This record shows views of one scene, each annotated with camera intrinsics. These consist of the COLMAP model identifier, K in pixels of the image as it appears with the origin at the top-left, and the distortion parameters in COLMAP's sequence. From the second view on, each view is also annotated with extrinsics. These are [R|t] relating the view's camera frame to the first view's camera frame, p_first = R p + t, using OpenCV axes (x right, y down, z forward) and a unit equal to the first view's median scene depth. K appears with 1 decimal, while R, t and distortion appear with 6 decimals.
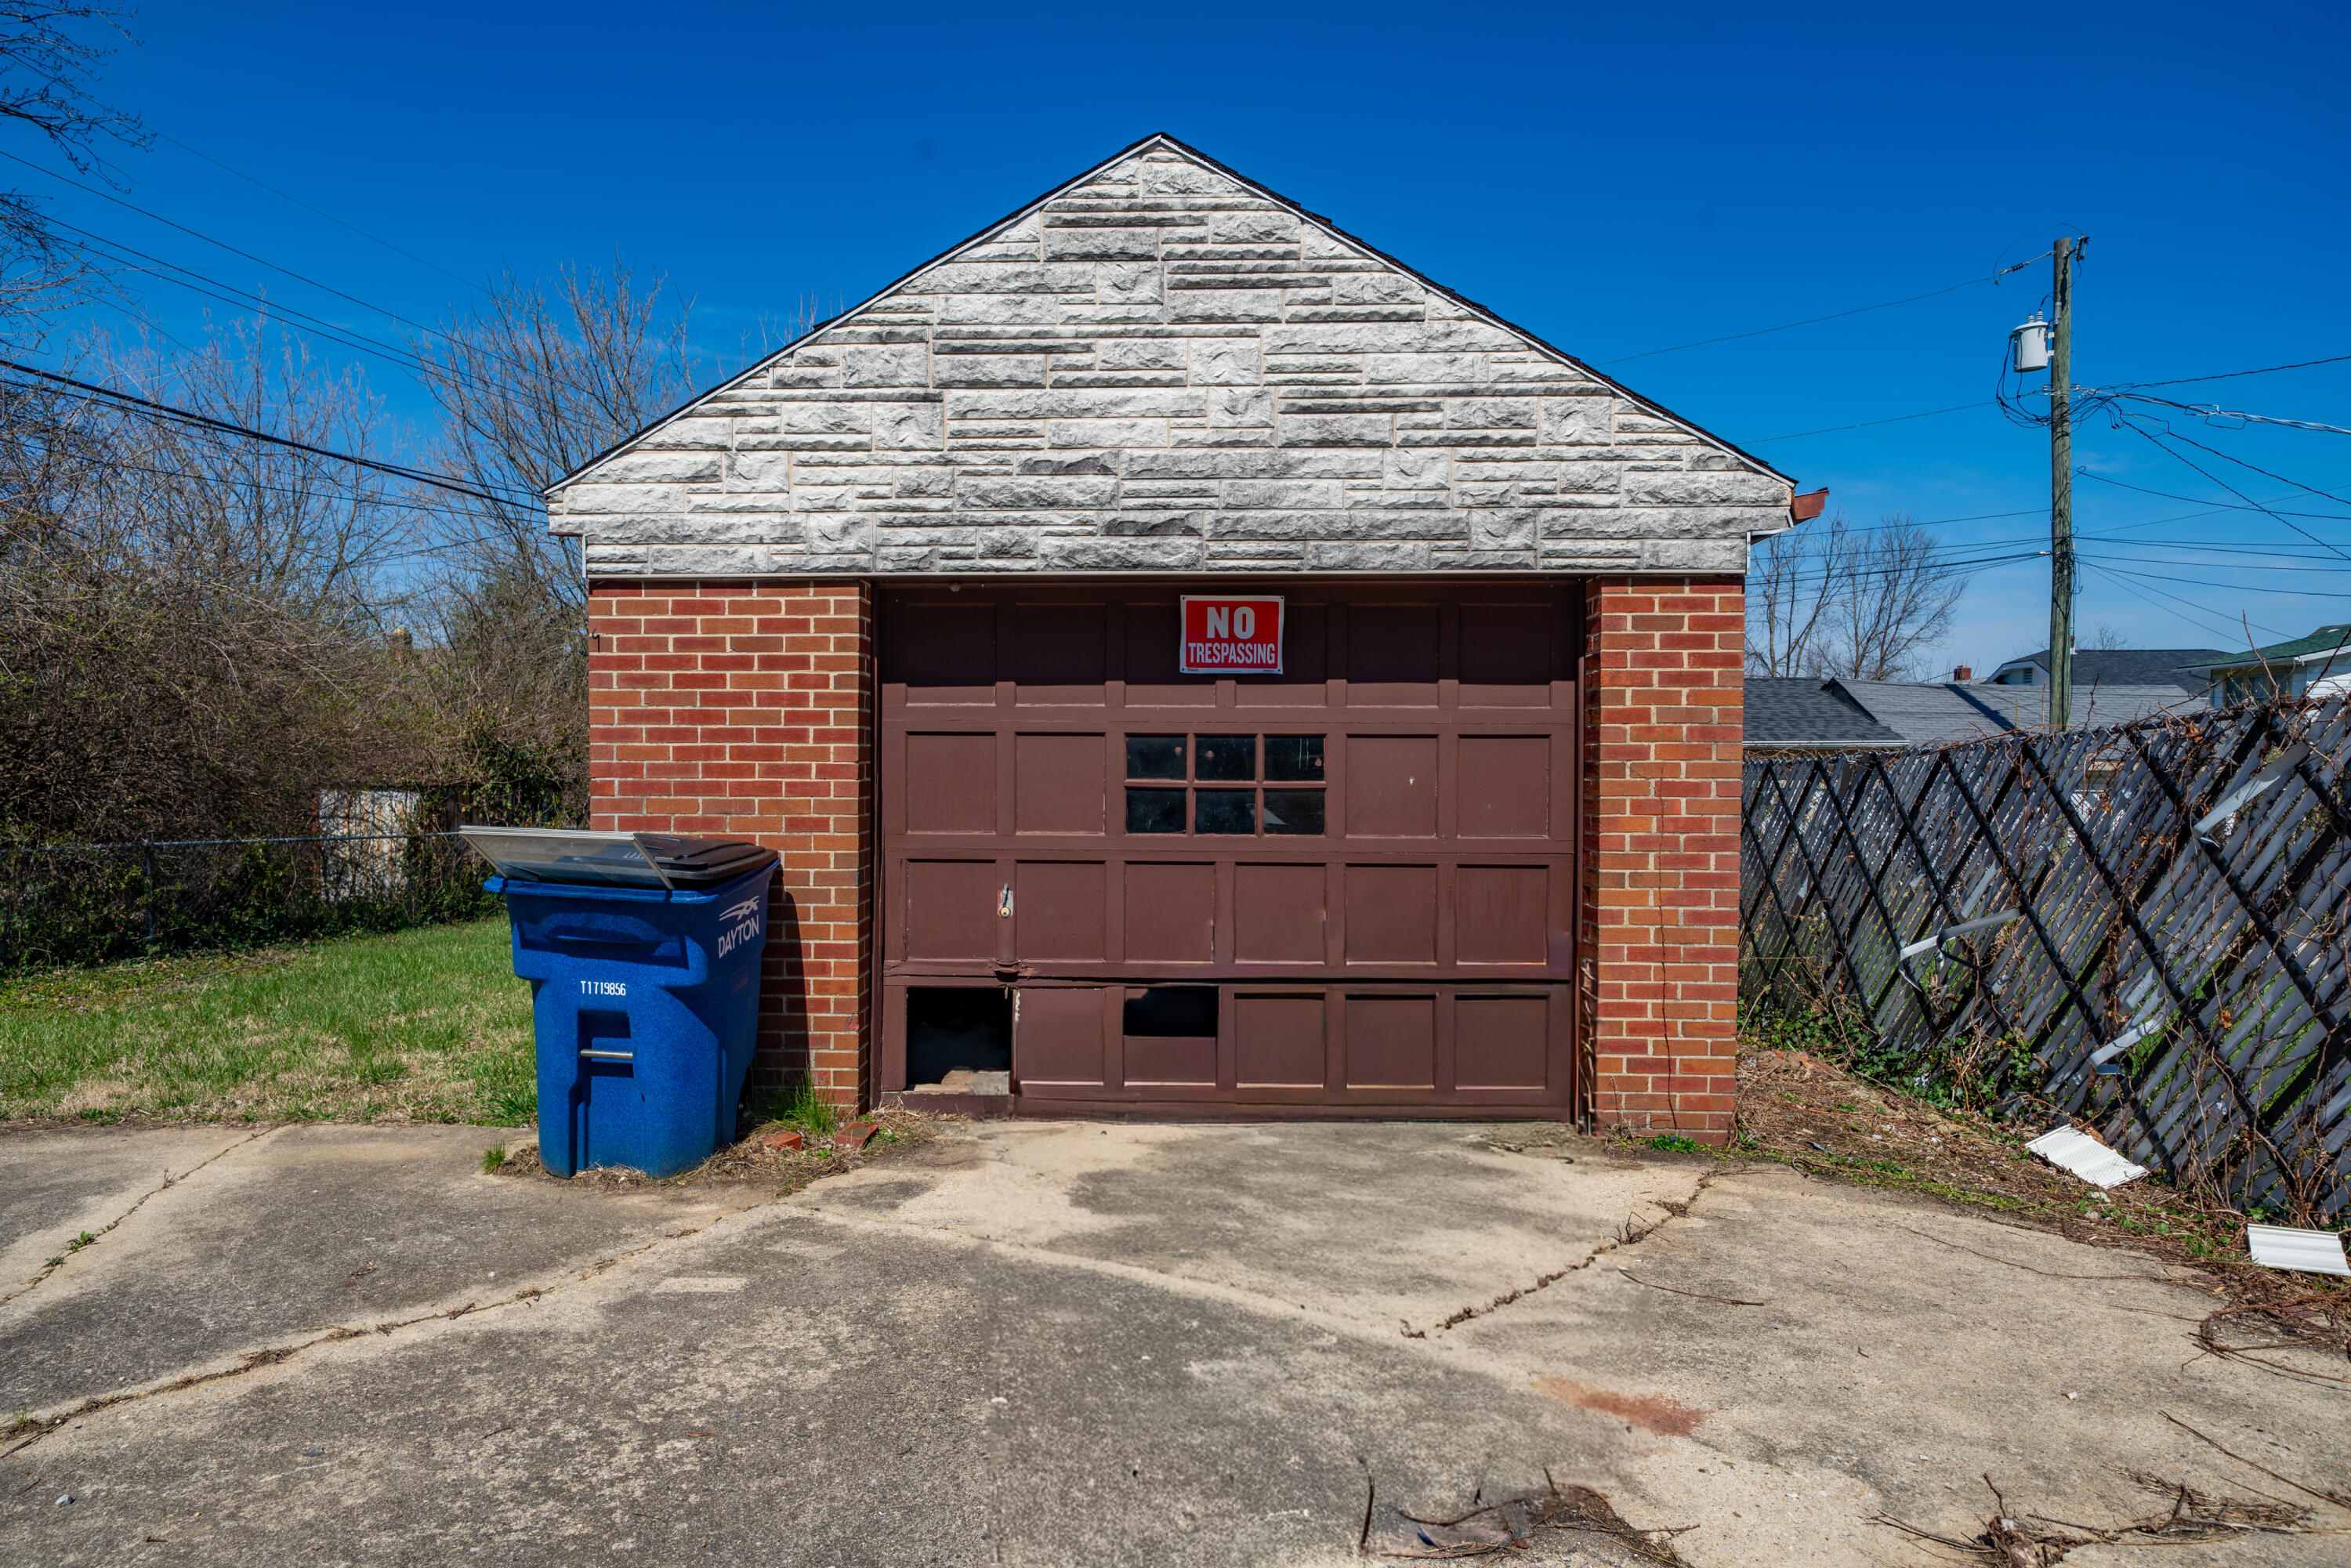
lens RADIAL K [[1272.6, 0, 1145.1], [0, 1272.6, 795.2], [0, 0, 1]] dist [0.001518, -0.000849]
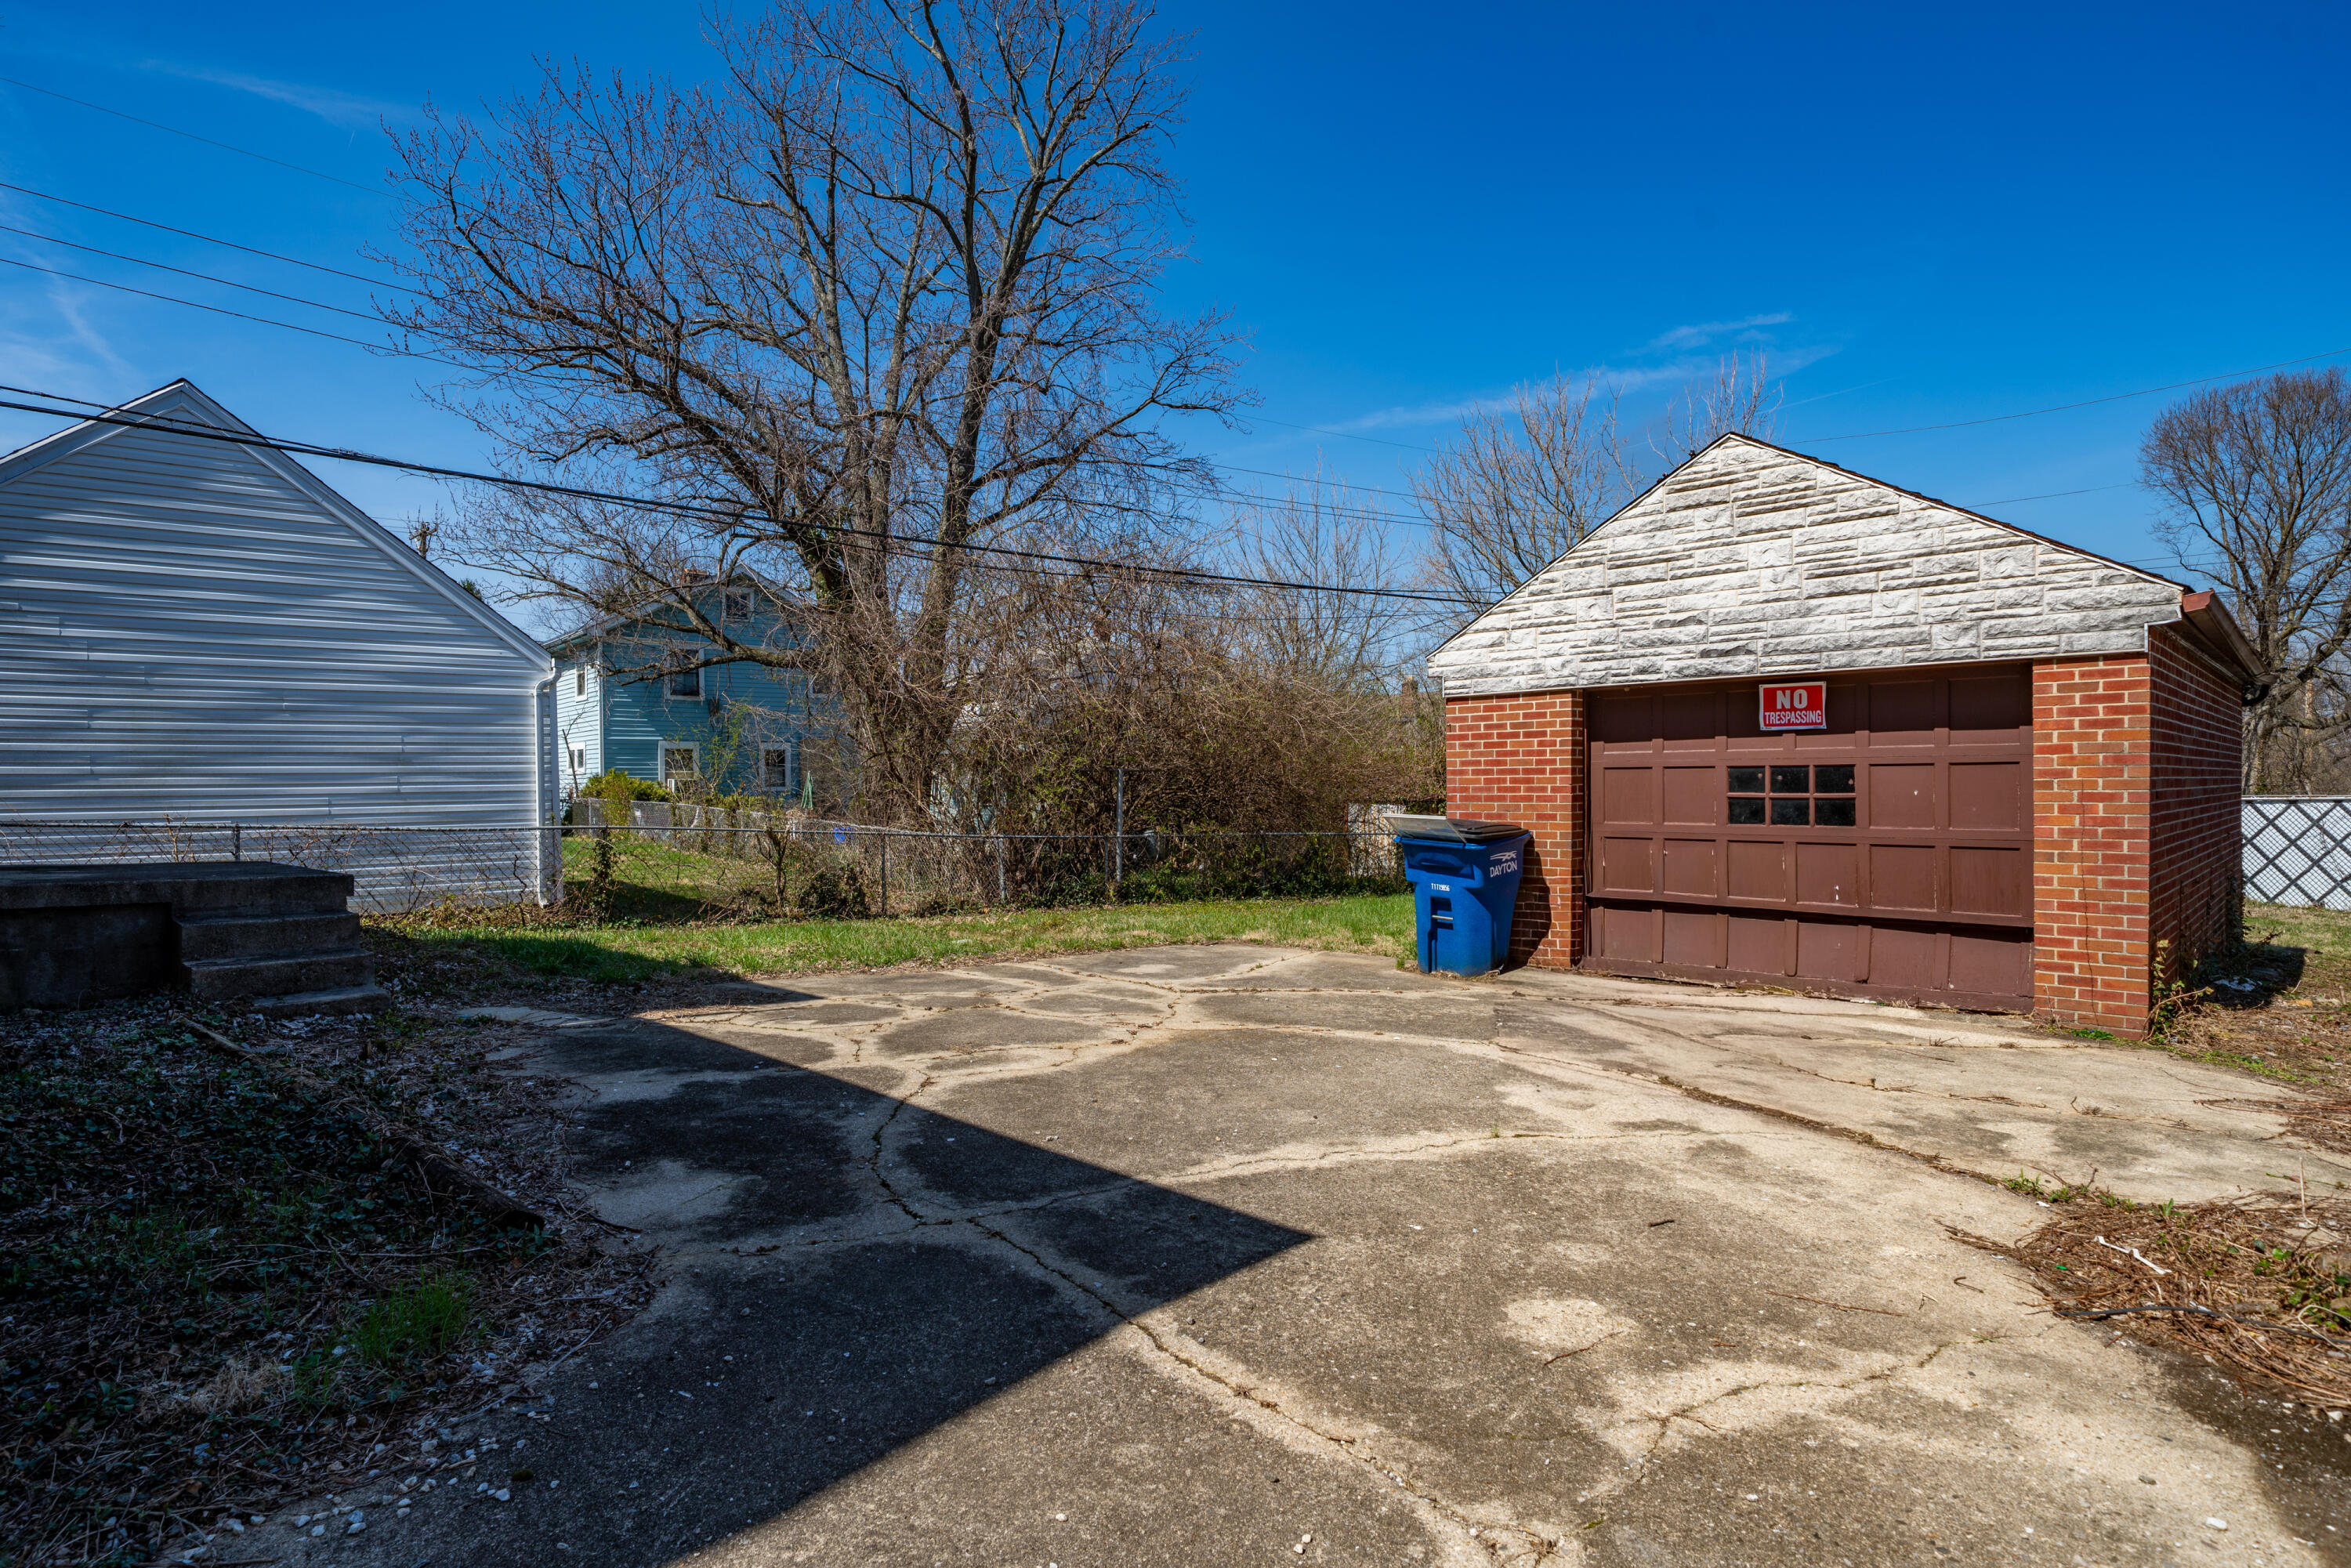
lens RADIAL K [[1225.4, 0, 1171.6], [0, 1225.4, 793.4], [0, 0, 1]] dist [0.004283, -0.001239]
pose [[0.747713, -0.005212, -0.664002, 0.562240], [-0.005316, 0.999890, -0.013835, 0.016381], [0.664001, 0.013874, 0.747603, -0.798305]]
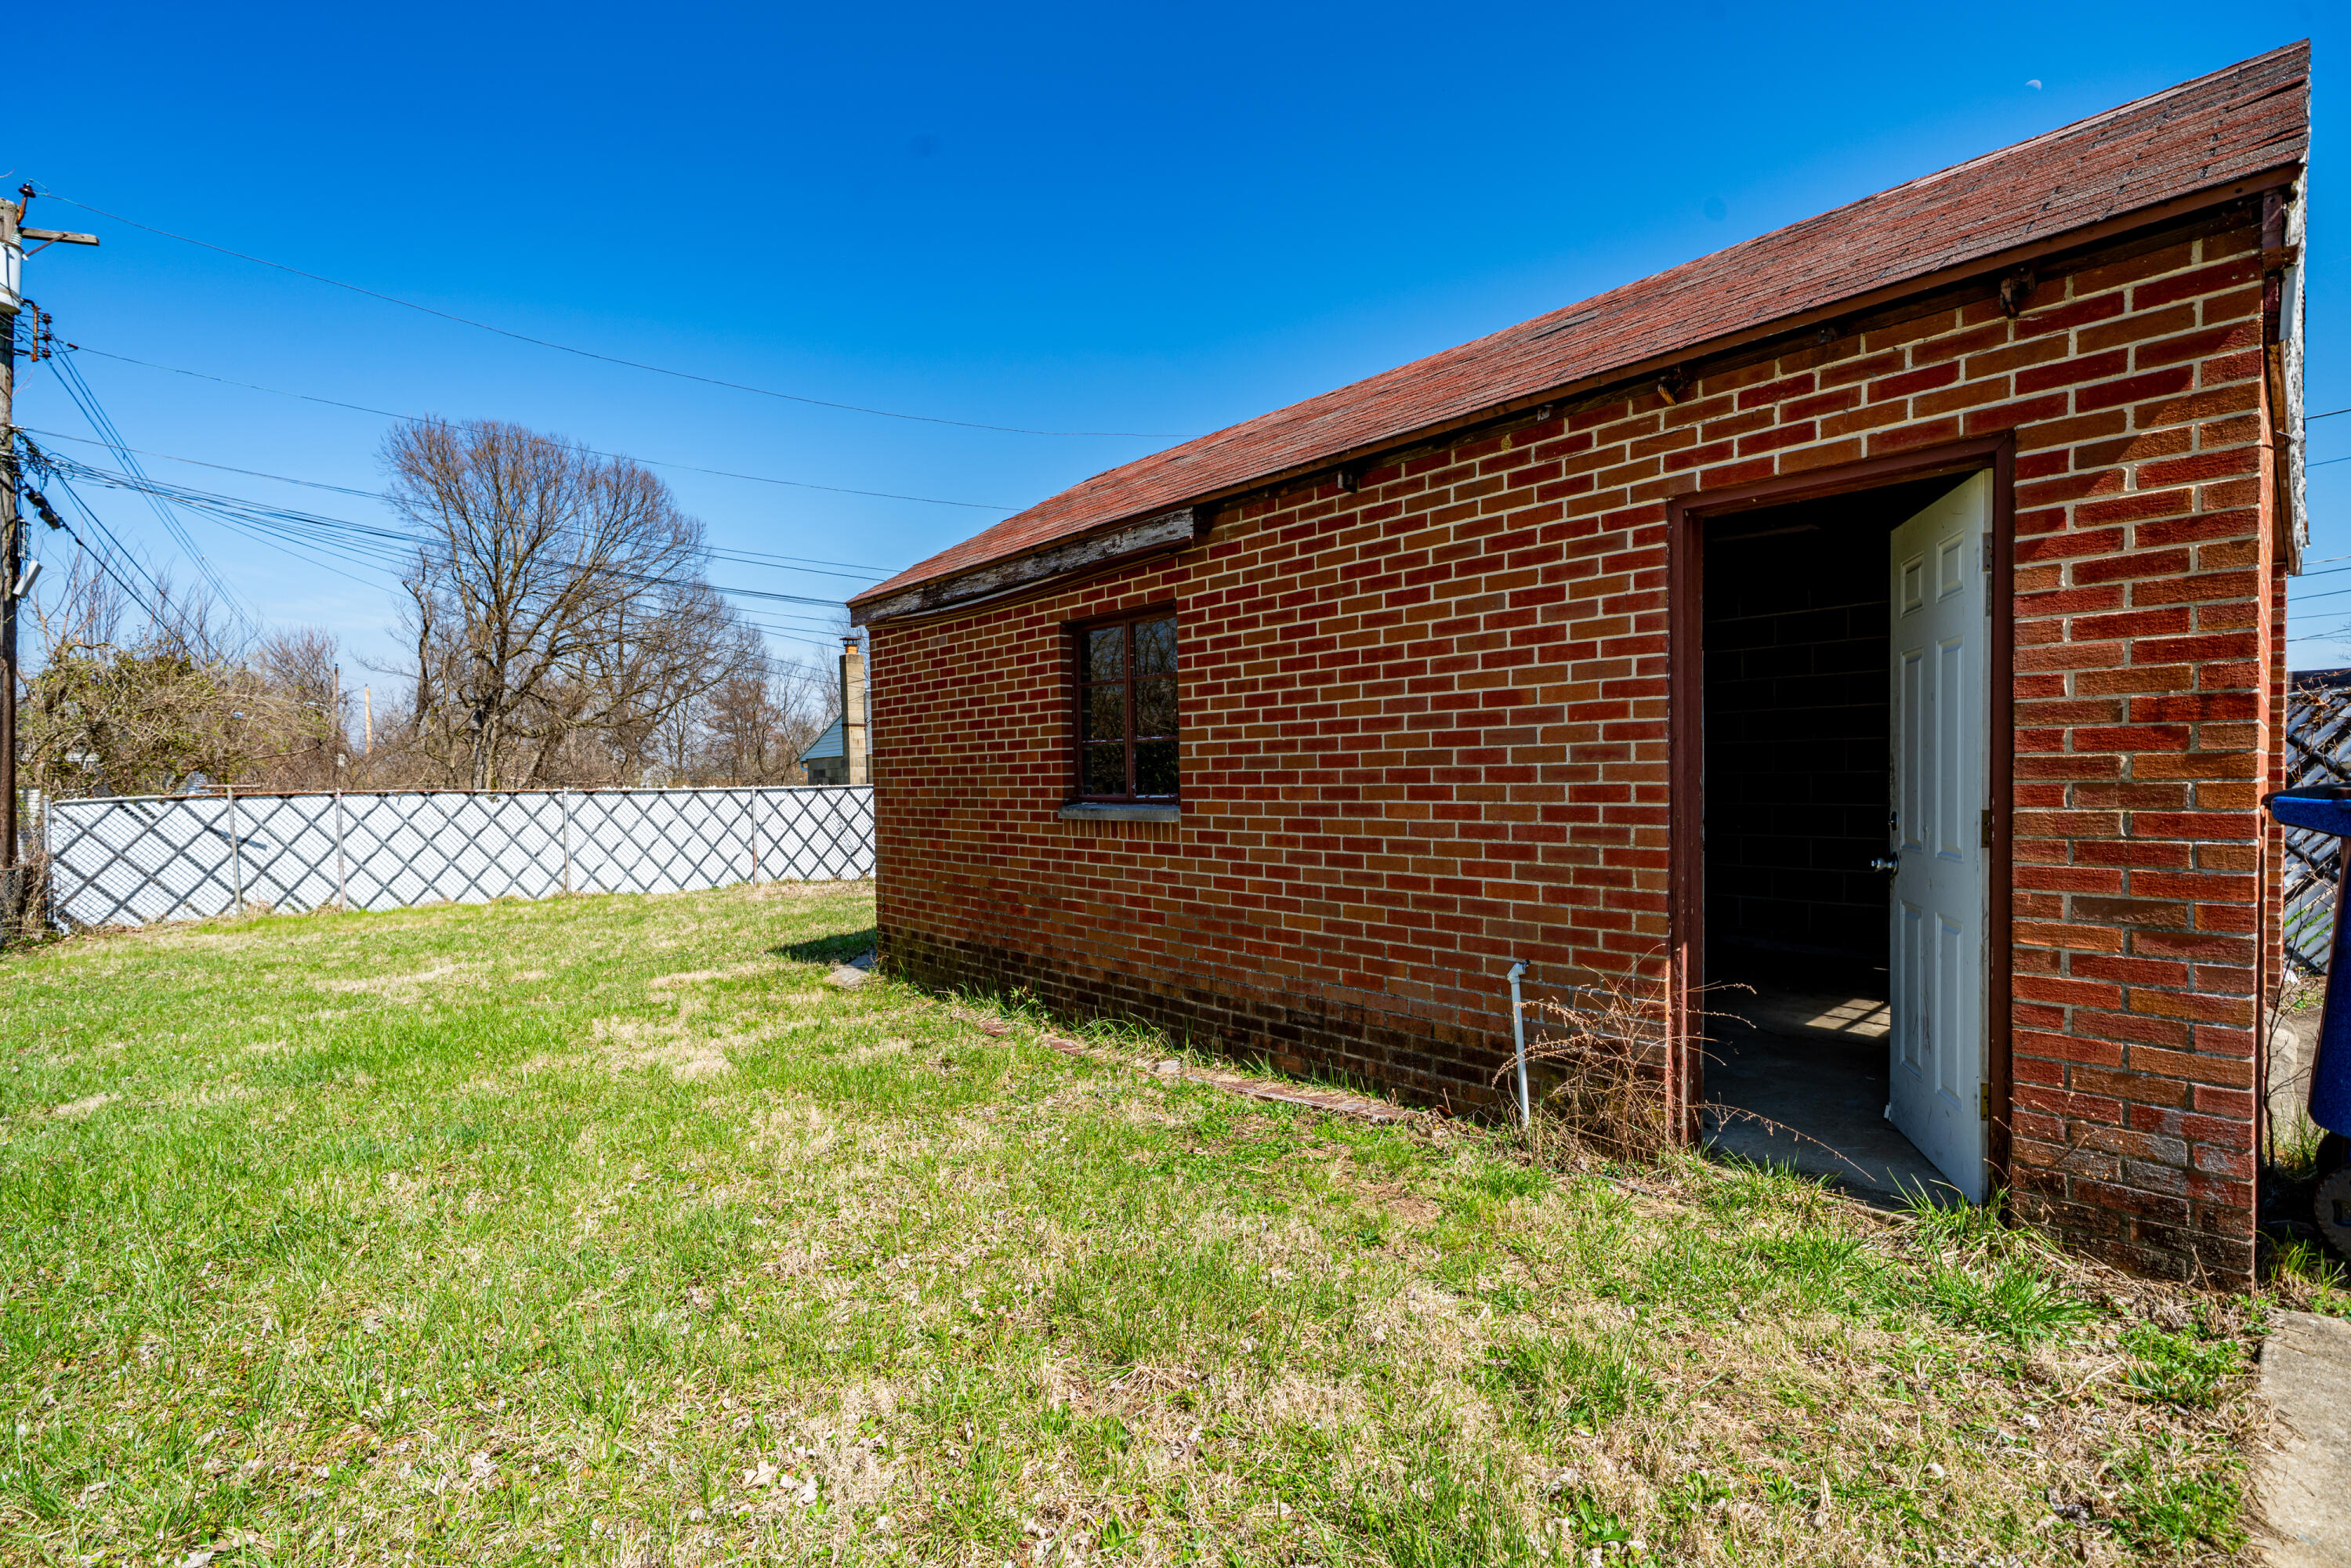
lens RADIAL K [[1034.6, 0, 1170.0], [0, 1034.6, 801.2], [0, 0, 1]] dist [0.001415, -0.000688]
pose [[0.717537, -0.030237, 0.695864, -1.155184], [0.032757, 0.999417, 0.009650, 0.018144], [-0.695749, 0.015871, 0.718109, 1.031839]]
